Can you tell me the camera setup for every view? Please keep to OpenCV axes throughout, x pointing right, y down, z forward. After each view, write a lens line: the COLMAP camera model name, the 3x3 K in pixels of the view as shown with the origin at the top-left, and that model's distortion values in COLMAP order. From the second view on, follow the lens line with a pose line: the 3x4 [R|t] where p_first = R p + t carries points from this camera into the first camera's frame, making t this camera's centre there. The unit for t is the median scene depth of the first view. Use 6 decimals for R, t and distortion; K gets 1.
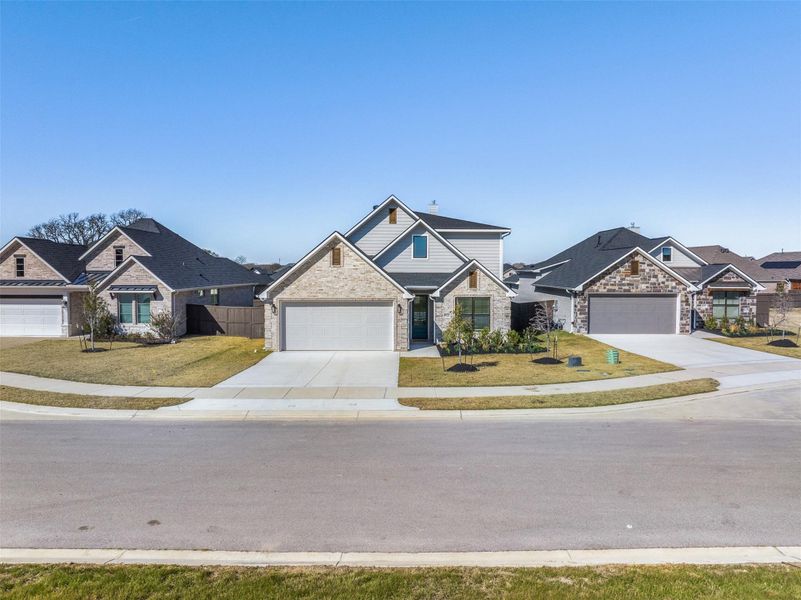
lens RADIAL K [[542.1, 0, 400.5], [0, 542.1, 300.0], [0, 0, 1]] dist [-0.002709, -0.000701]
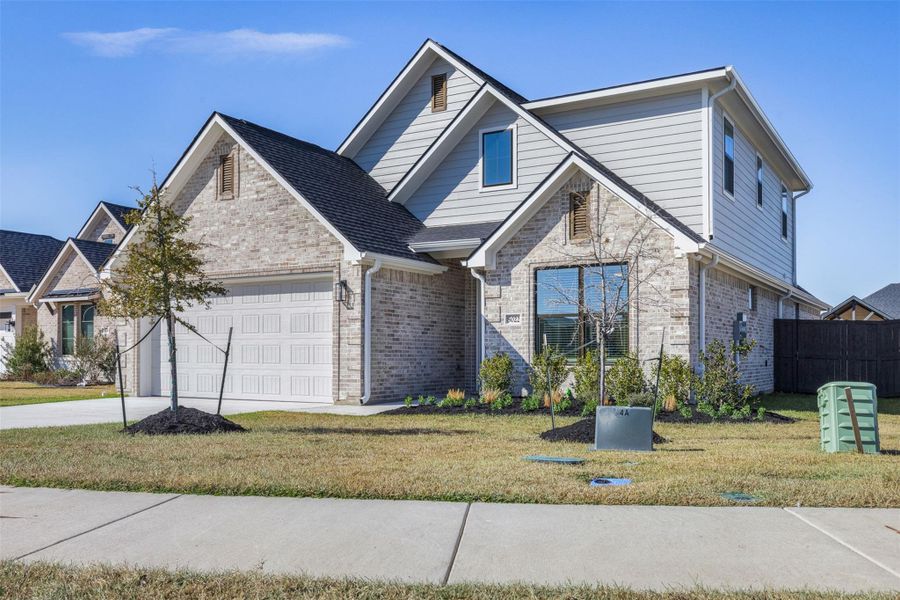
lens RADIAL K [[790.4, 0, 450.1], [0, 790.4, 348.1], [0, 0, 1]] dist [0.004074, -0.001451]
pose [[0.857786, -0.004375, -0.513988, 0.327054], [-0.025188, 0.998405, -0.050534, 0.076888], [0.513389, 0.056294, 0.856308, 0.532700]]
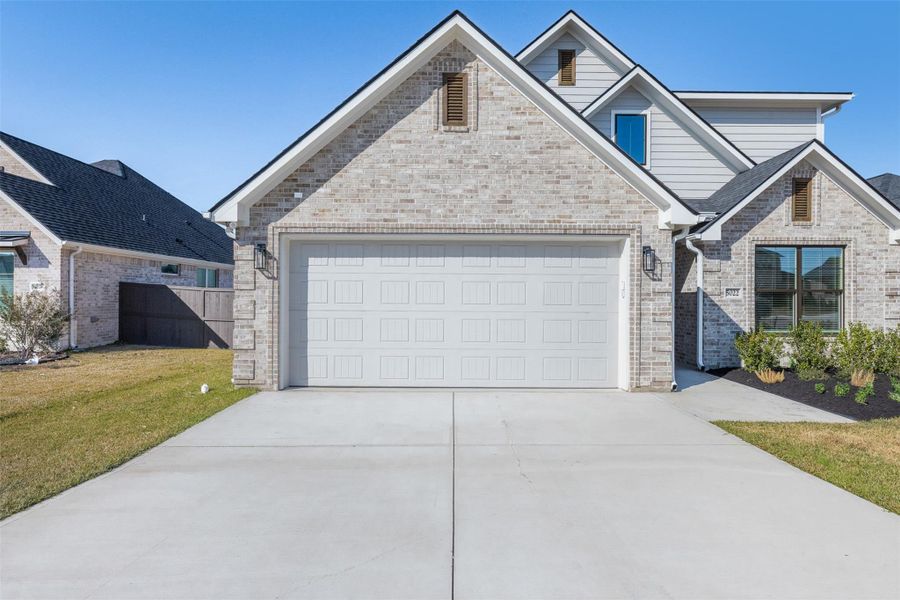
lens RADIAL K [[494.5, 0, 450.0], [0, 494.5, 300.0], [0, 0, 1]] dist [-0.001495, 0.000383]
pose [[0.999984, 0.004981, -0.002661, -0.112974], [-0.005097, 0.998950, -0.045519, 0.051003], [0.002432, 0.045532, 0.998960, 0.663774]]
